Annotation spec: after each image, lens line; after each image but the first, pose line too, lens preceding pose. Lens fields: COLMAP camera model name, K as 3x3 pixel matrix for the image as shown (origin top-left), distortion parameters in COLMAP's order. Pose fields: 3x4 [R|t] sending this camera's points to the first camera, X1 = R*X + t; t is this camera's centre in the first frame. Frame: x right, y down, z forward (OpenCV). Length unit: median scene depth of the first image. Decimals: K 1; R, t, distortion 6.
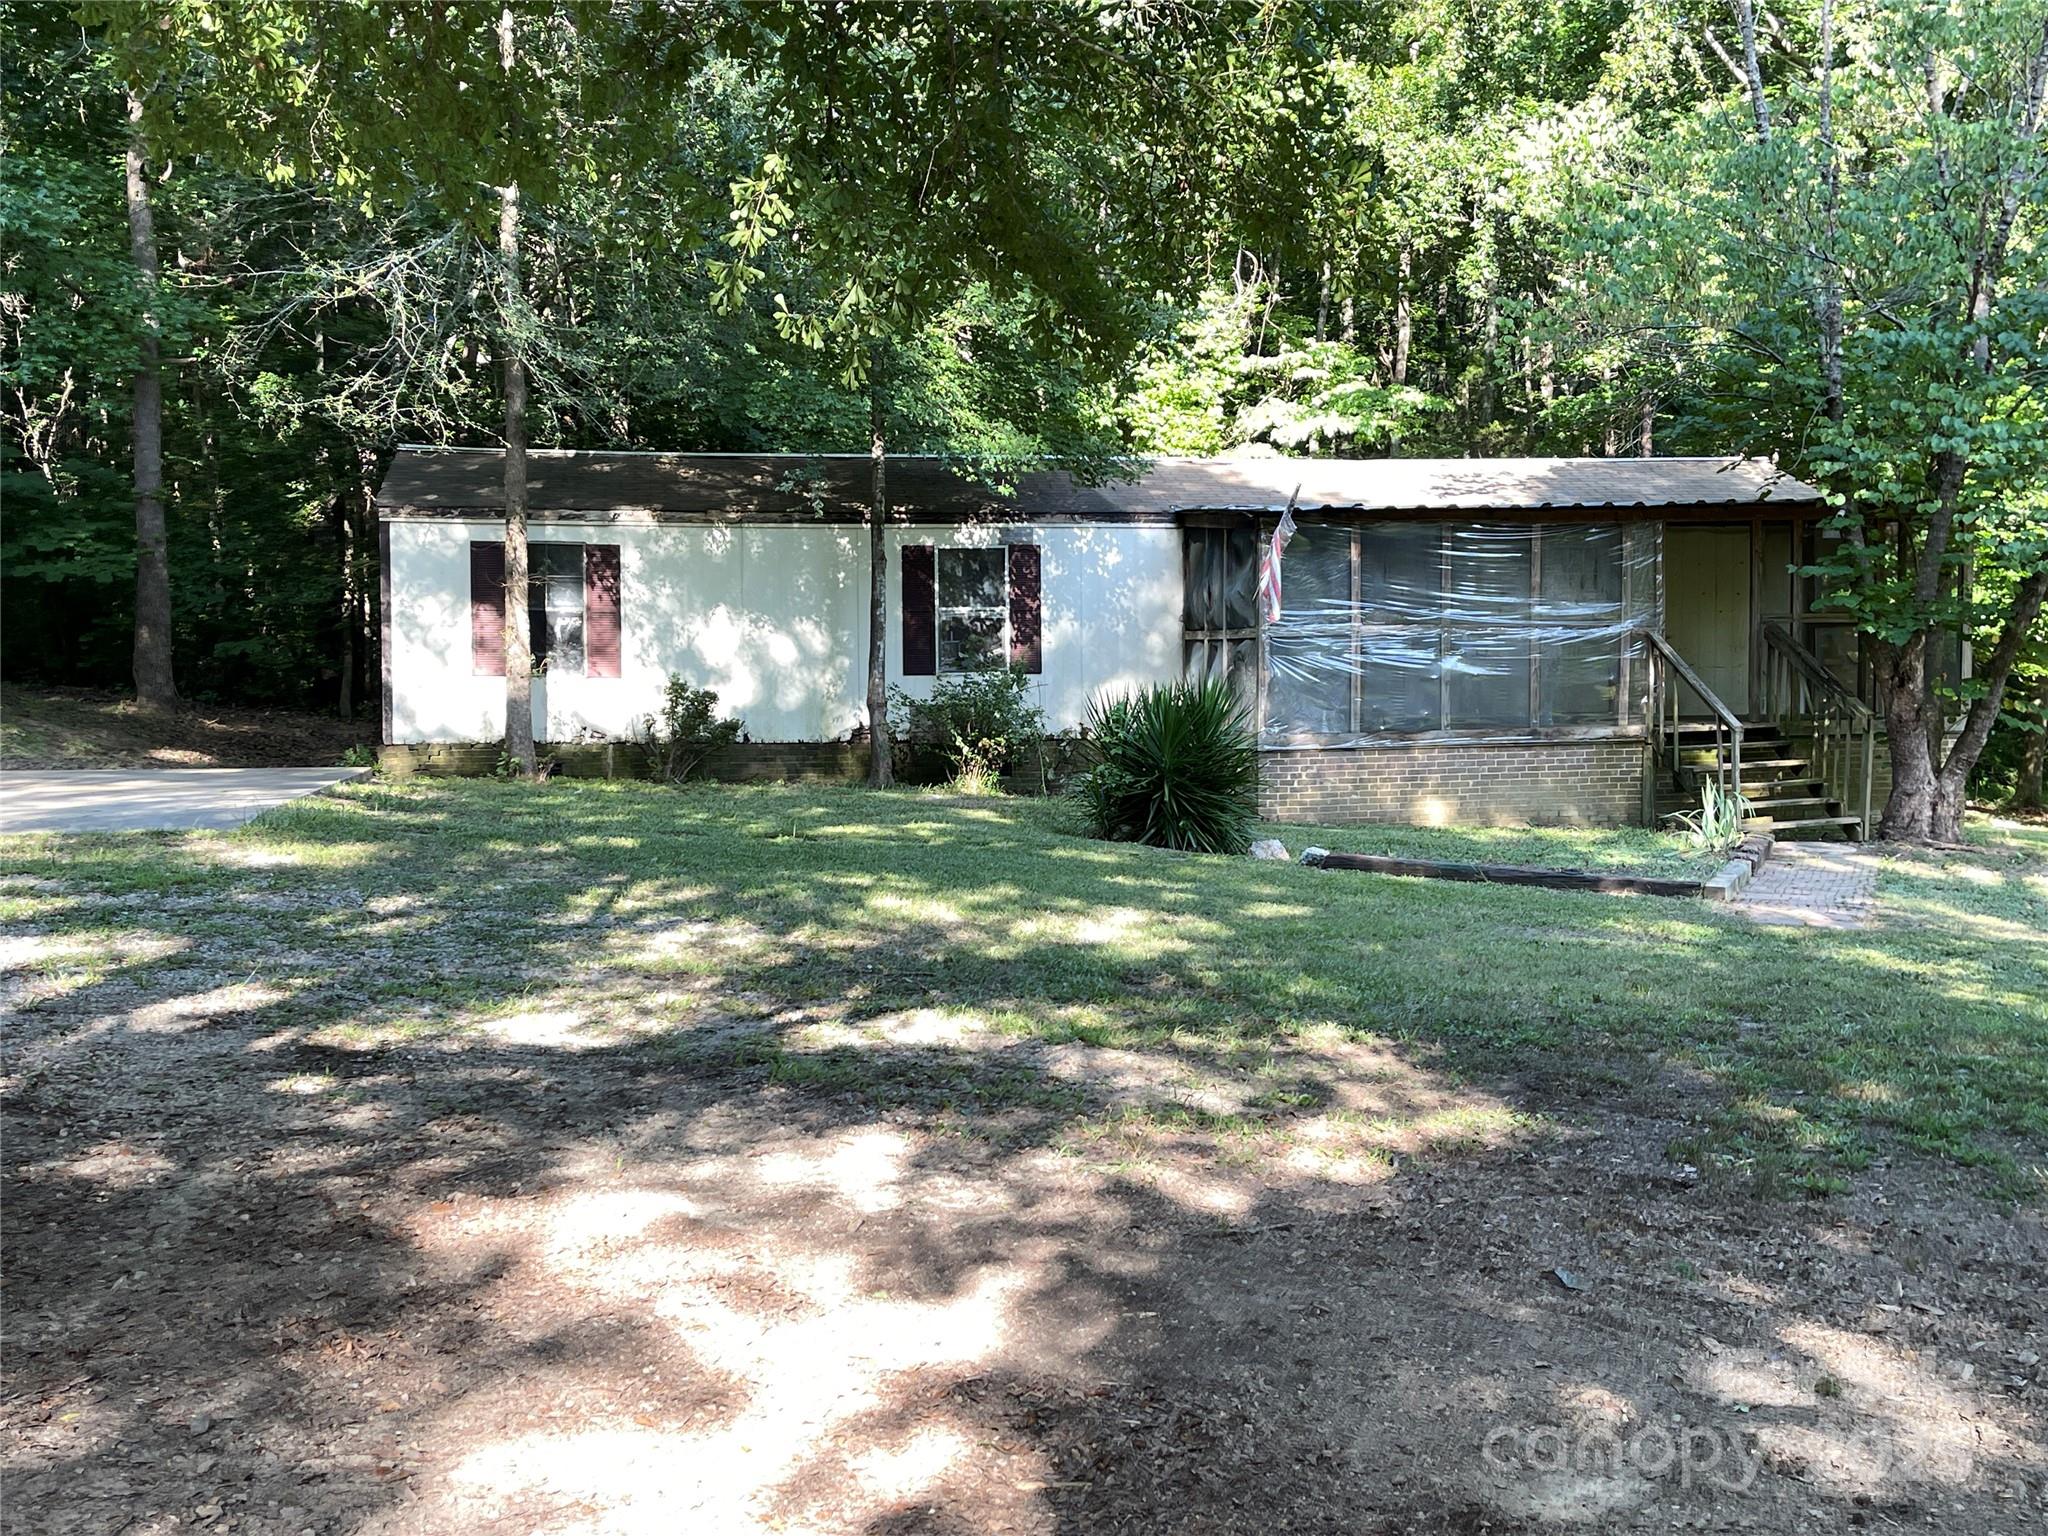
lens RADIAL K [[2223.3, 0, 1012.9], [0, 2223.3, 789.2], [0, 0, 1]] dist [0.048229, 0.000000]
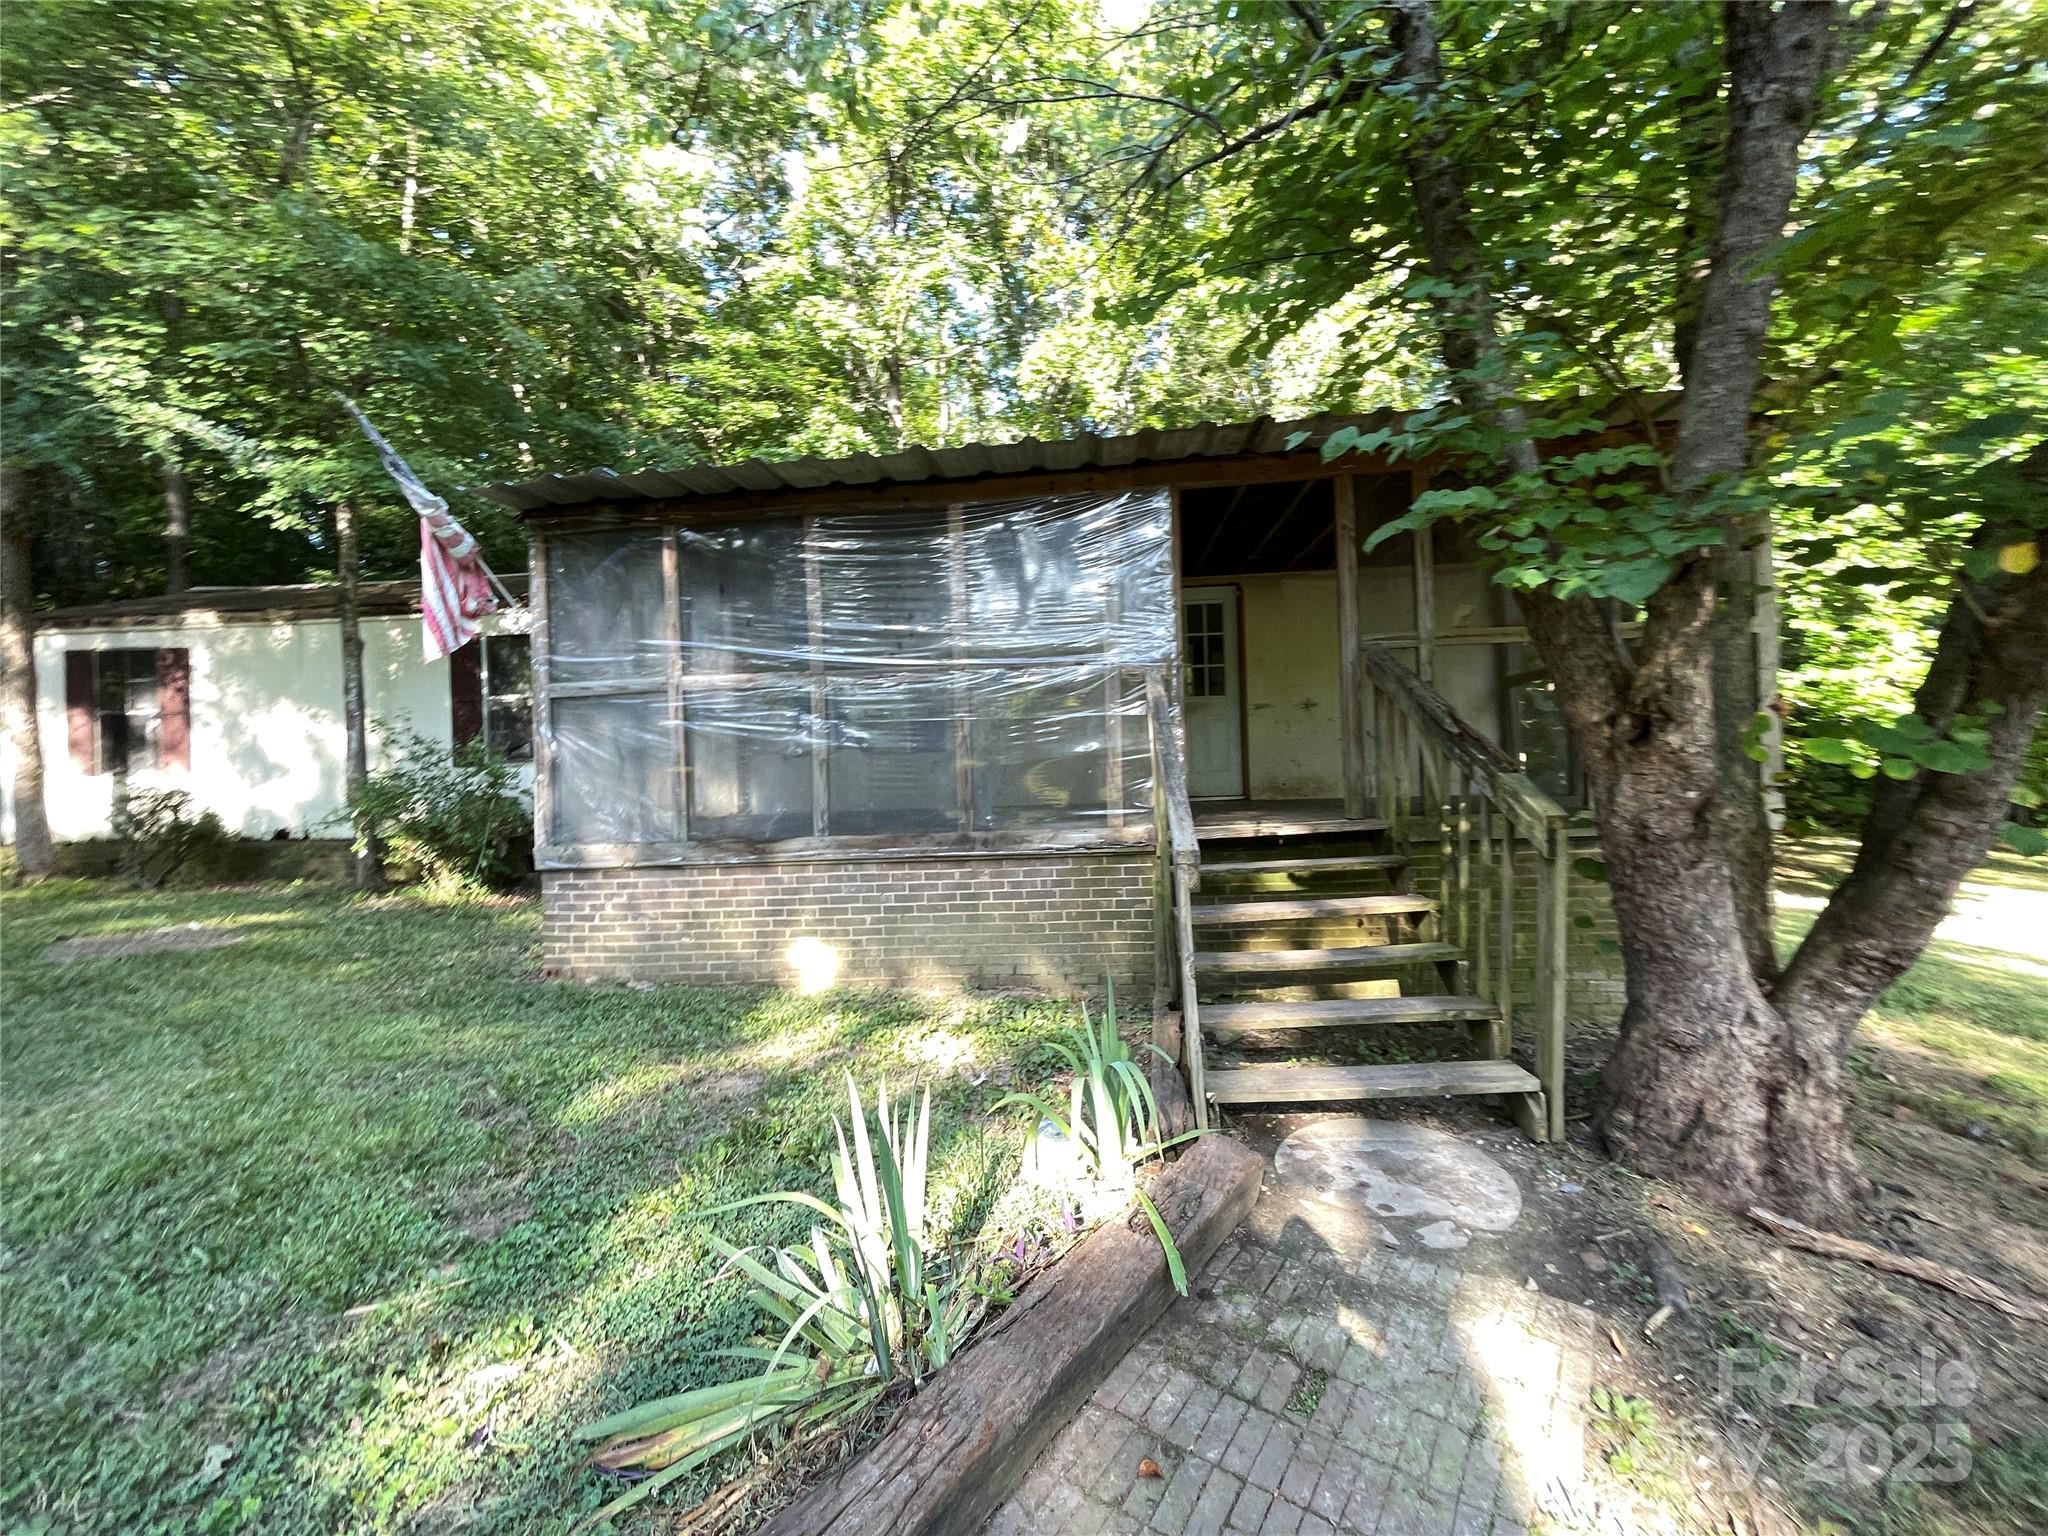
lens RADIAL K [[832.9, 0, 1018.5], [0, 832.9, 764.4], [0, 0, 1]] dist [0.001133, -0.001028]
pose [[0.967232, -0.022280, -0.252914, 0.330577], [0.007767, 0.998273, -0.058236, -0.034897], [0.253775, 0.054364, 0.965734, 0.838083]]
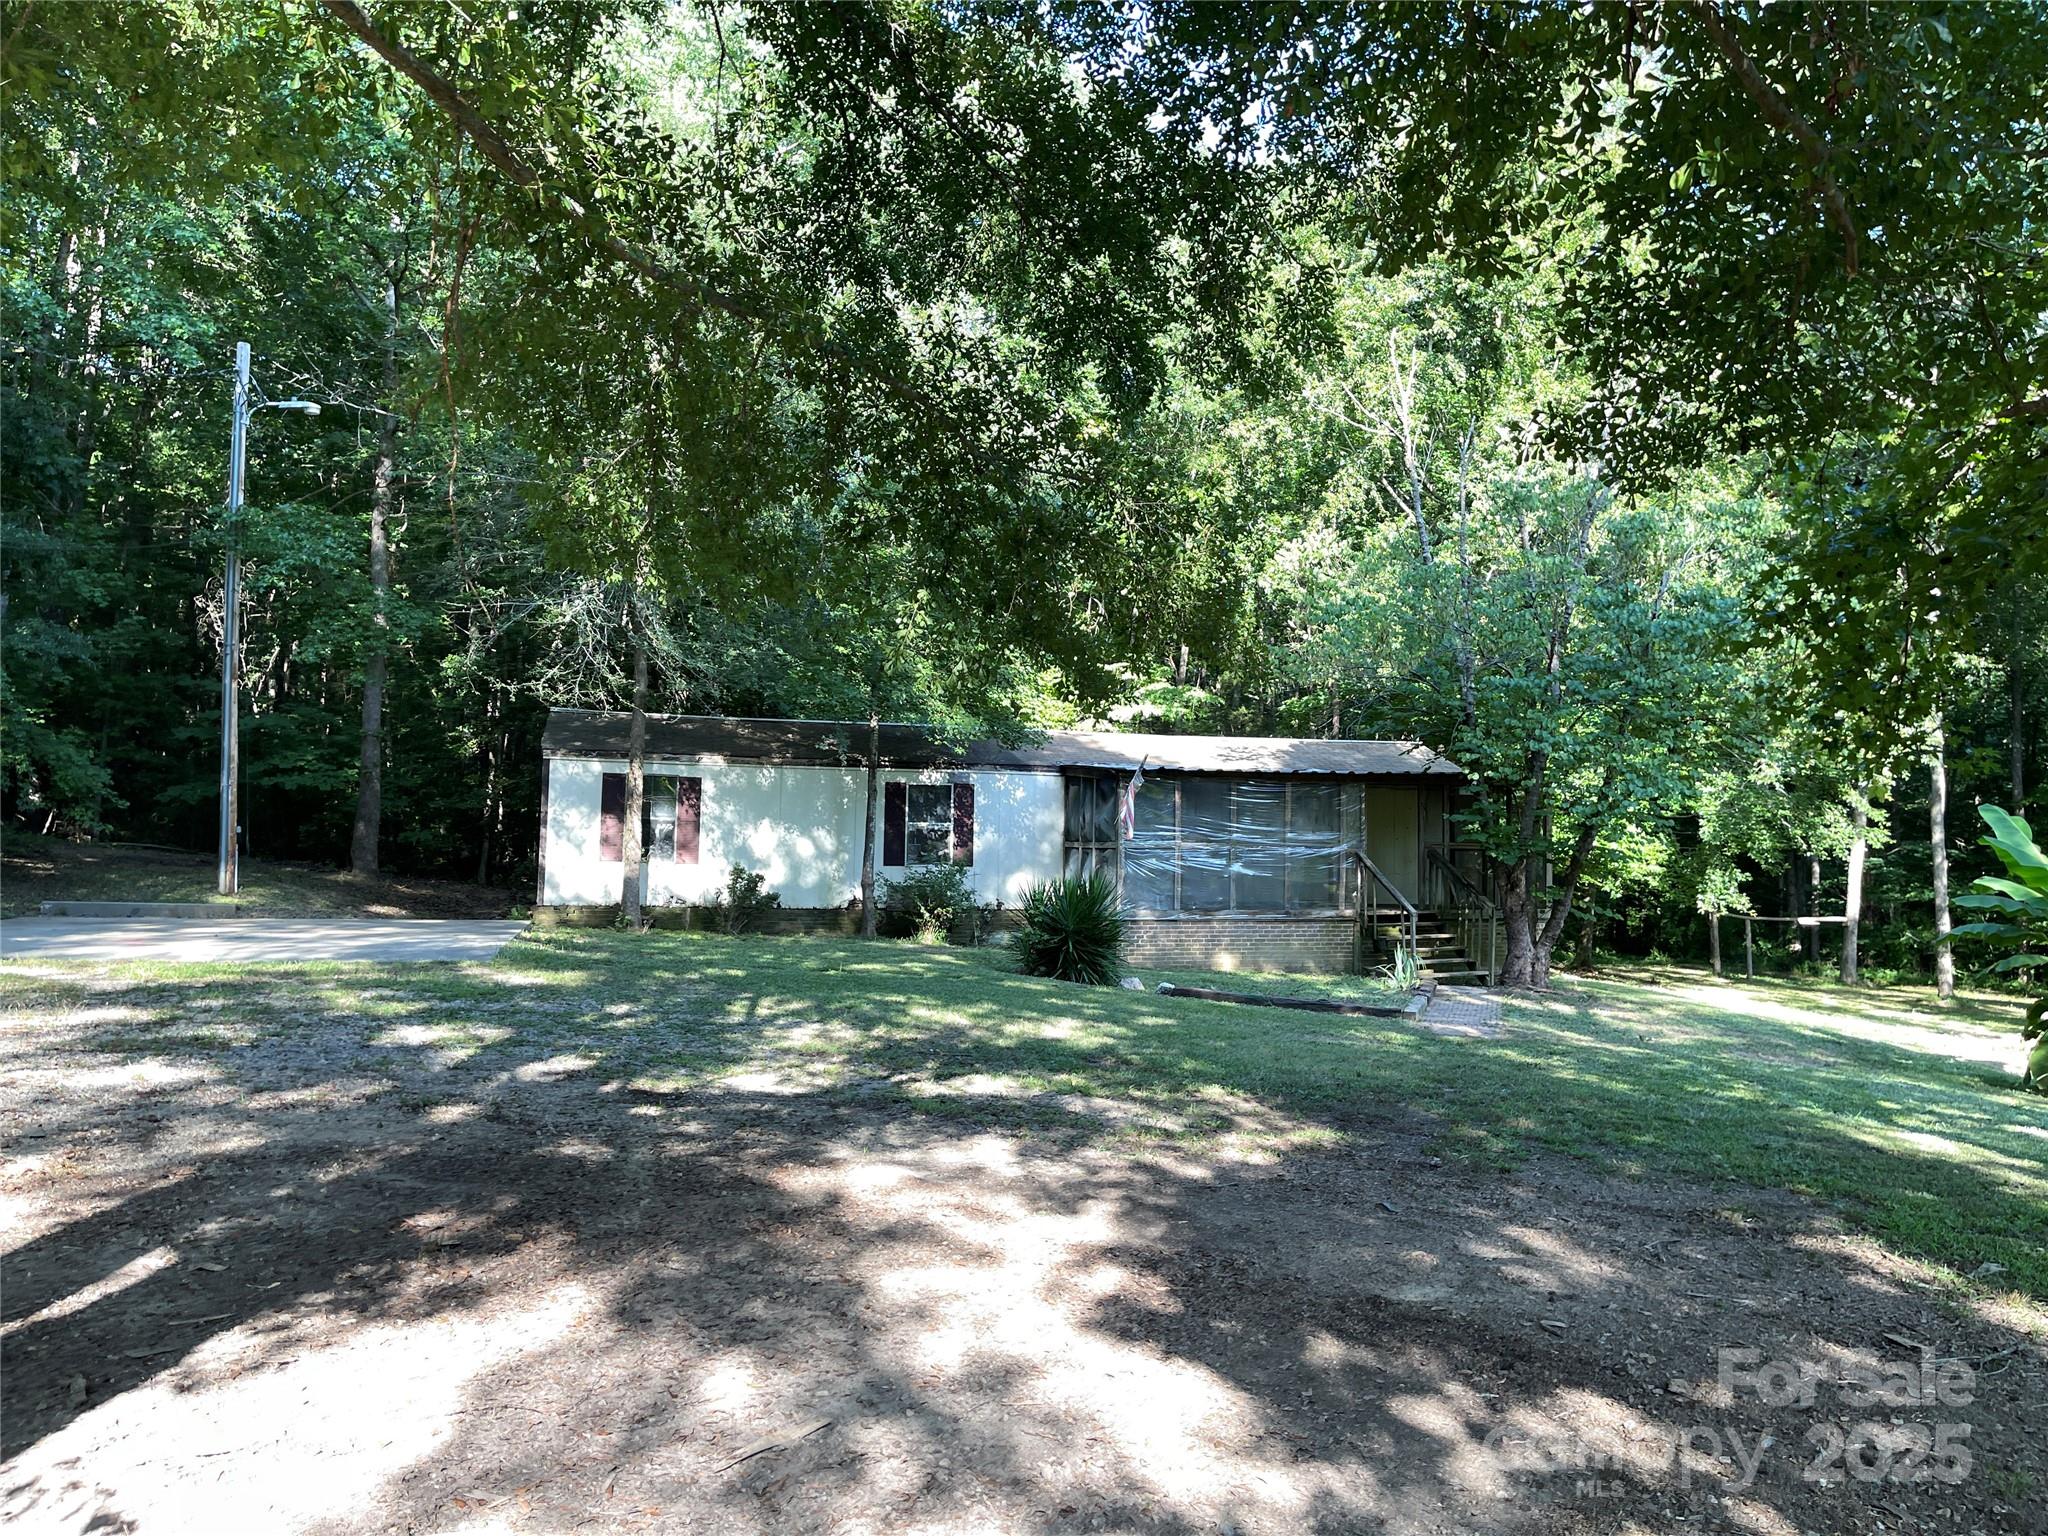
lens RADIAL K [[1567.1, 0, 1027.6], [0, 1567.1, 778.7], [0, 0, 1]] dist [0.057637, -0.021583]
pose [[0.995555, 0.028434, 0.089790, -0.057469], [-0.019052, 0.994429, -0.103668, -0.001072], [-0.092238, 0.101497, 0.990551, -0.106629]]
